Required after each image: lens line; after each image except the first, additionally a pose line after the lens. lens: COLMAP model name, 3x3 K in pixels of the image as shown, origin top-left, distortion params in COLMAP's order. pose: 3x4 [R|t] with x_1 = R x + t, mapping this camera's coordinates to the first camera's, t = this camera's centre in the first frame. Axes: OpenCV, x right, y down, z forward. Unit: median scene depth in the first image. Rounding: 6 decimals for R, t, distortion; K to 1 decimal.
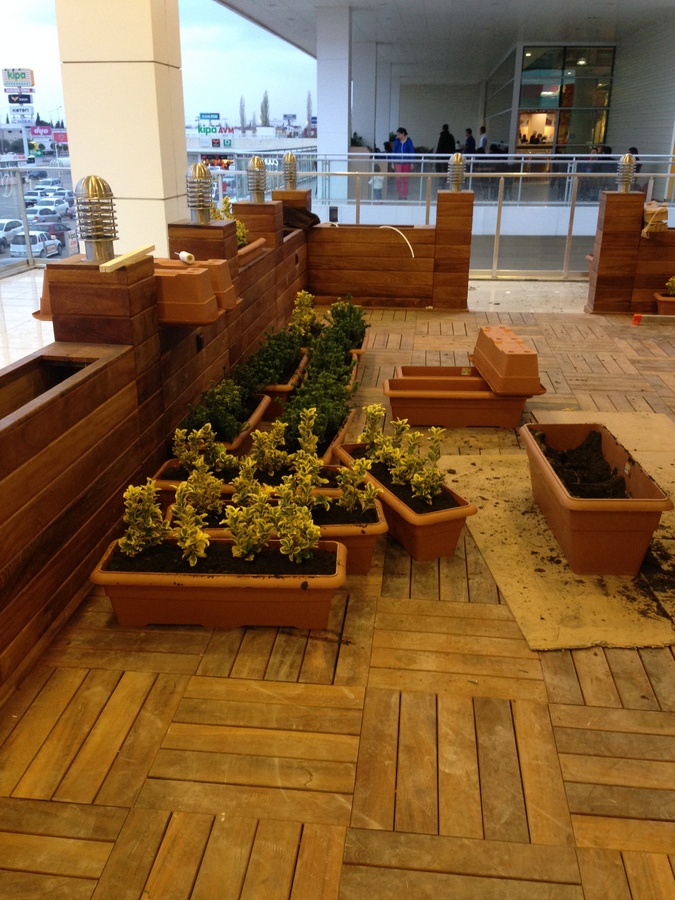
lens RADIAL K [[831.7, 0, 335.4], [0, 831.7, 454.9], [0, 0, 1]] dist [0.023836, 0.000000]
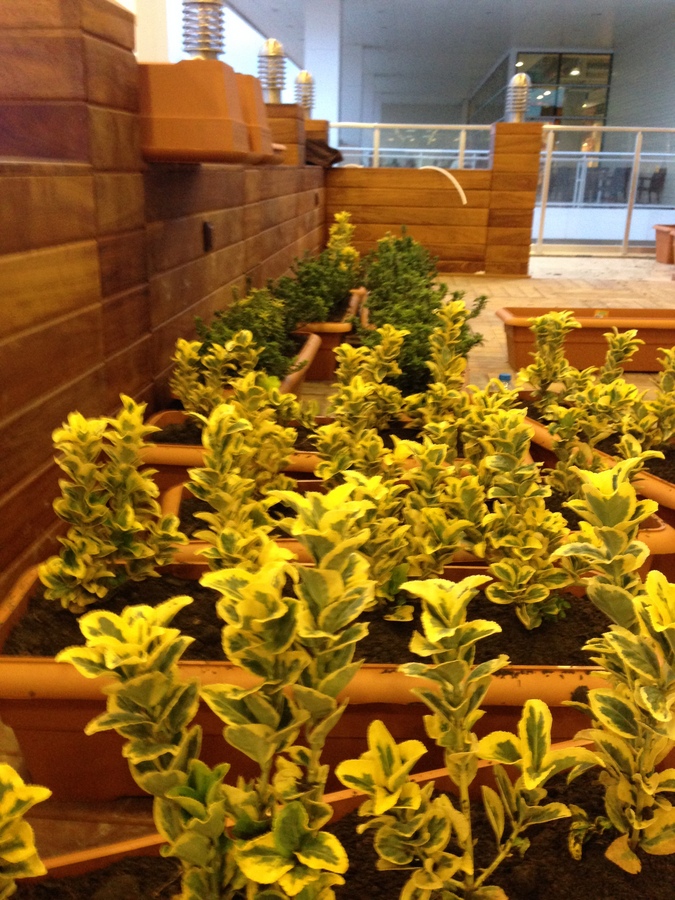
lens RADIAL K [[831.7, 0, 340.2], [0, 831.7, 445.5], [0, 0, 1]] dist [0.023836, 0.000000]
pose [[0.998953, 0.005874, 0.045379, -0.118397], [-0.003645, 0.998790, -0.049050, 0.054175], [-0.045612, 0.048833, 0.997765, 0.509002]]
